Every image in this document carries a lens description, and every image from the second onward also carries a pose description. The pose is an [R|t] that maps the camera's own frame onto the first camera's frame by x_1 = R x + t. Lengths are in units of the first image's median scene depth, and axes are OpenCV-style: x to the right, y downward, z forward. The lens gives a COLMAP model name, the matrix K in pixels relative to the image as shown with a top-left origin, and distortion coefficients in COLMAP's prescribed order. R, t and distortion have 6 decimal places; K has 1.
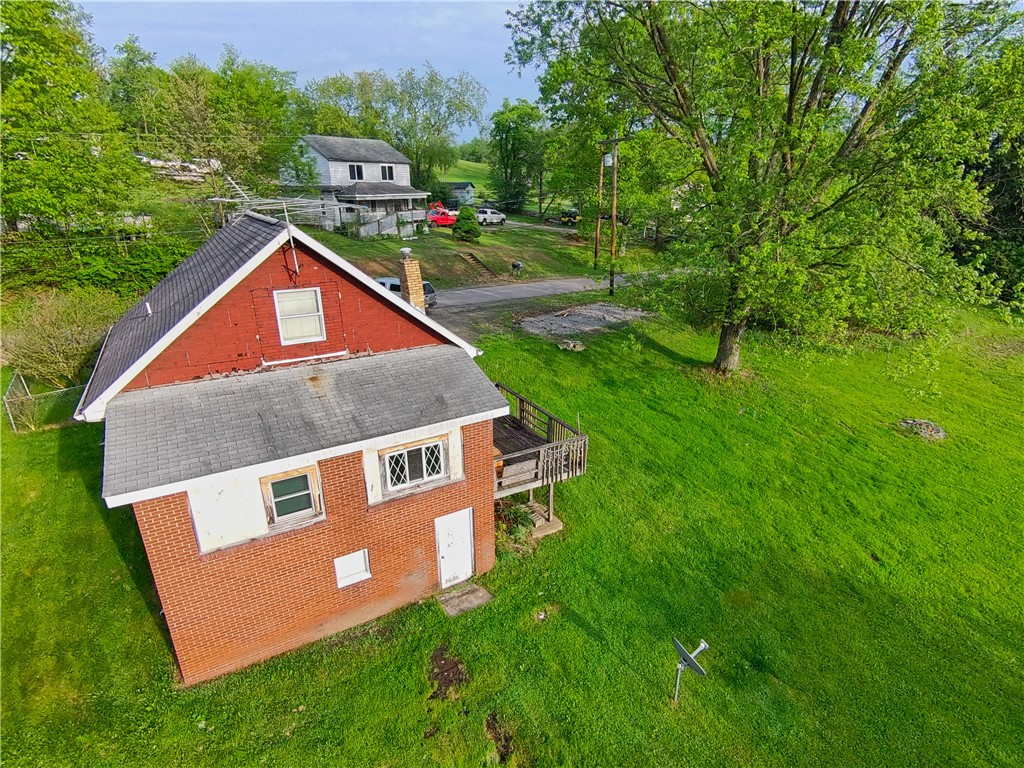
lens RADIAL K [[545.7, 0, 519.8], [0, 545.7, 391.2], [0, 0, 1]] dist [-0.001475, -0.003023]
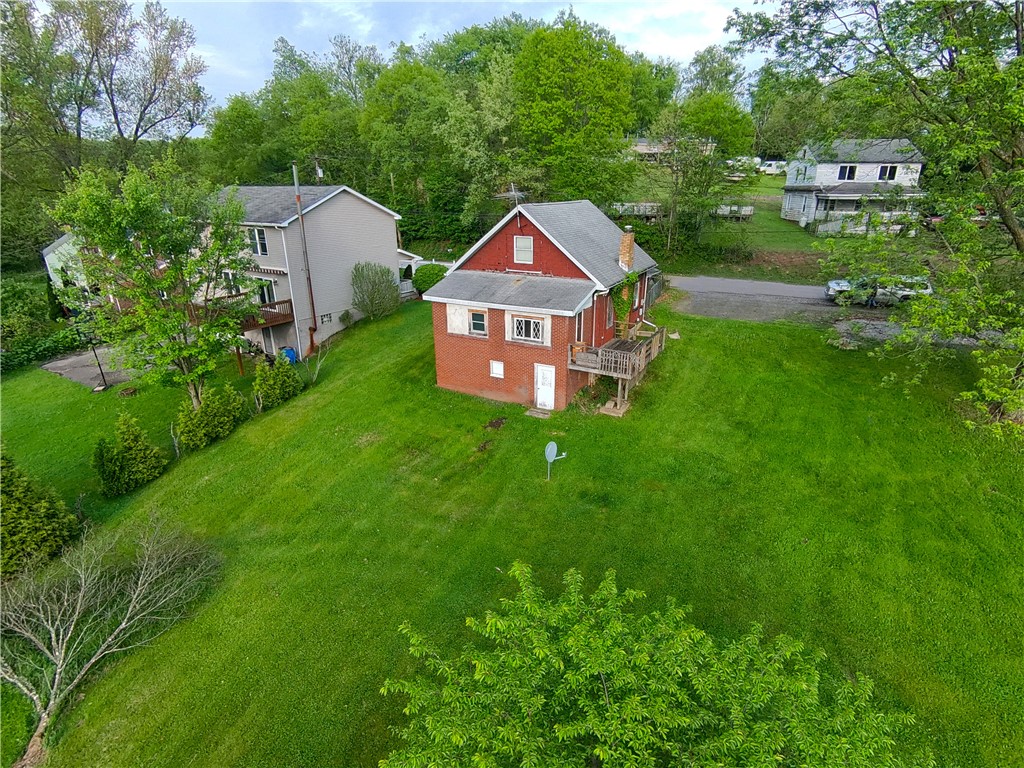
lens RADIAL K [[545.7, 0, 519.8], [0, 545.7, 391.2], [0, 0, 1]] dist [-0.001475, -0.003023]
pose [[0.509071, 0.299703, -0.806861, 1.377959], [-0.299732, 0.940473, 0.160223, 0.038594], [0.806850, 0.160277, 0.568598, -0.099616]]
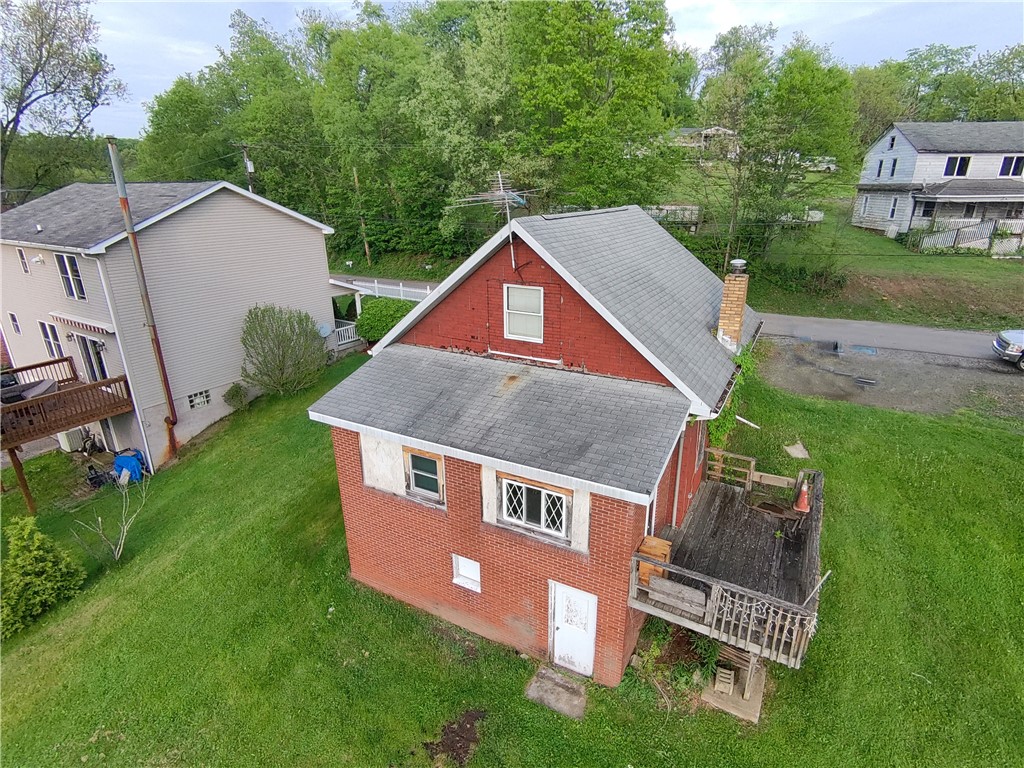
lens RADIAL K [[545.7, 0, 519.8], [0, 545.7, 391.2], [0, 0, 1]] dist [-0.001475, -0.003023]
pose [[0.509400, 0.299258, -0.806819, 0.408582], [-0.299513, 0.940618, 0.159782, -0.155434], [0.806724, 0.160259, 0.568783, 0.448336]]
